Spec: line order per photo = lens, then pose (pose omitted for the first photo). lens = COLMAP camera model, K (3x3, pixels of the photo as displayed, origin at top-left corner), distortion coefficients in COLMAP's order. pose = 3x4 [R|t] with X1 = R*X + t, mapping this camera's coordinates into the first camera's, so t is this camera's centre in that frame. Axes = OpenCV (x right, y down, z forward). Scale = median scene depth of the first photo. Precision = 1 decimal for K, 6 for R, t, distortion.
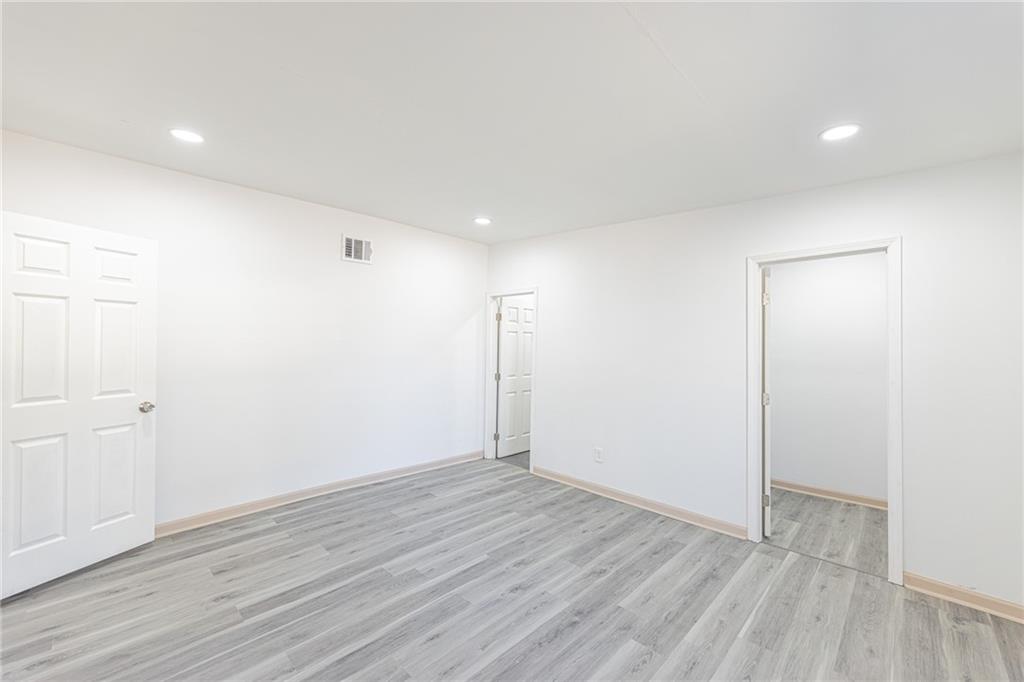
lens RADIAL K [[409.4, 0, 517.7], [0, 409.4, 346.0], [0, 0, 1]] dist [-0.000558, -0.000255]
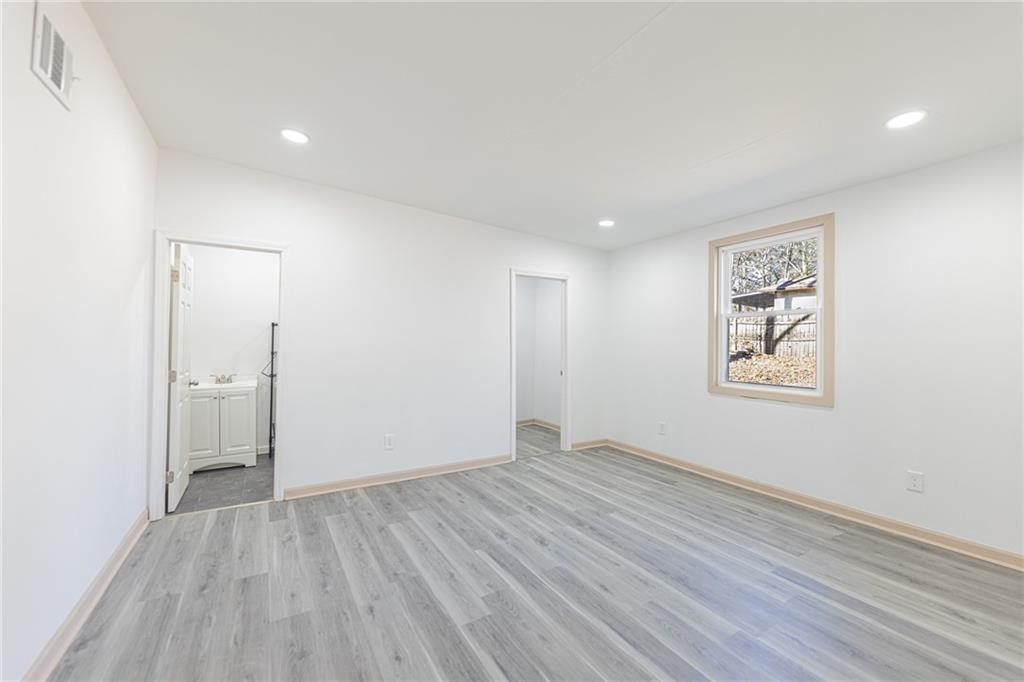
lens RADIAL K [[409.4, 0, 519.6], [0, 409.4, 335.8], [0, 0, 1]] dist [-0.000558, -0.000255]
pose [[0.236766, 0.005502, 0.971551, -0.939336], [-0.006634, 0.999970, -0.004046, 0.029991], [-0.971544, -0.005488, 0.236795, 0.681362]]
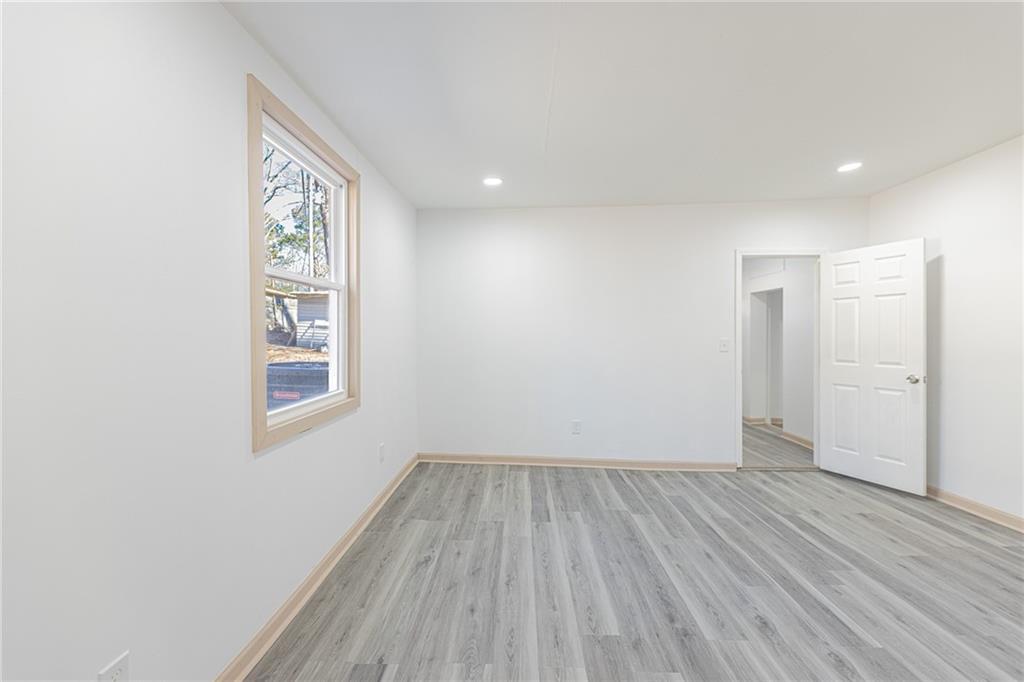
lens RADIAL K [[409.4, 0, 513.4], [0, 409.4, 342.6], [0, 0, 1]] dist [-0.000558, -0.000255]
pose [[-0.732864, -0.003738, -0.680365, 0.754688], [-0.017591, 0.999755, 0.013456, 0.045236], [0.680148, 0.021830, -0.732750, 1.053593]]
